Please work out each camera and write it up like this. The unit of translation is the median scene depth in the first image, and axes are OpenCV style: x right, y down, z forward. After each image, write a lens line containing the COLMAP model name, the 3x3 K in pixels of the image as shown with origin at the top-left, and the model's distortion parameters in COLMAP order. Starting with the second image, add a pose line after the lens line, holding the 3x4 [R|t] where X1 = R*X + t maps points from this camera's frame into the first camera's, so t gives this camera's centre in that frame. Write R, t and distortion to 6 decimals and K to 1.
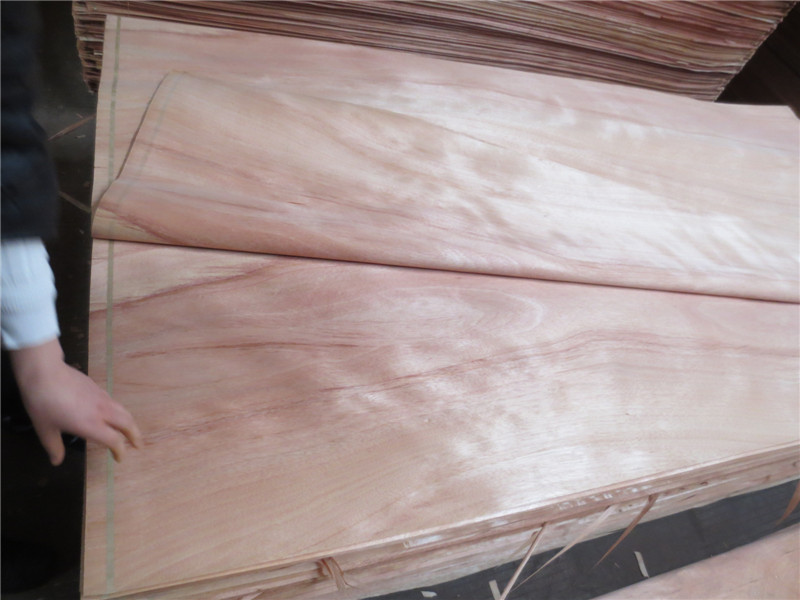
lens RADIAL K [[558.1, 0, 399.8], [0, 558.1, 297.2], [0, 0, 1]] dist [-0.007482, -0.002135]
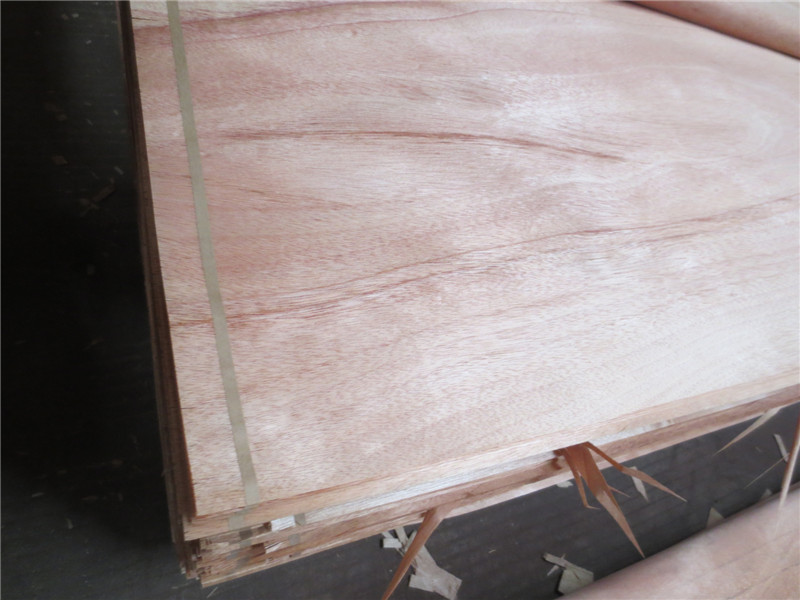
lens RADIAL K [[558.1, 0, 399.4], [0, 558.1, 302.5], [0, 0, 1]] dist [-0.007482, -0.002135]
pose [[0.983308, 0.055711, 0.173209, -0.266059], [-0.109385, 0.941733, 0.318080, 0.046574], [-0.145396, -0.331717, 0.932107, 0.298948]]
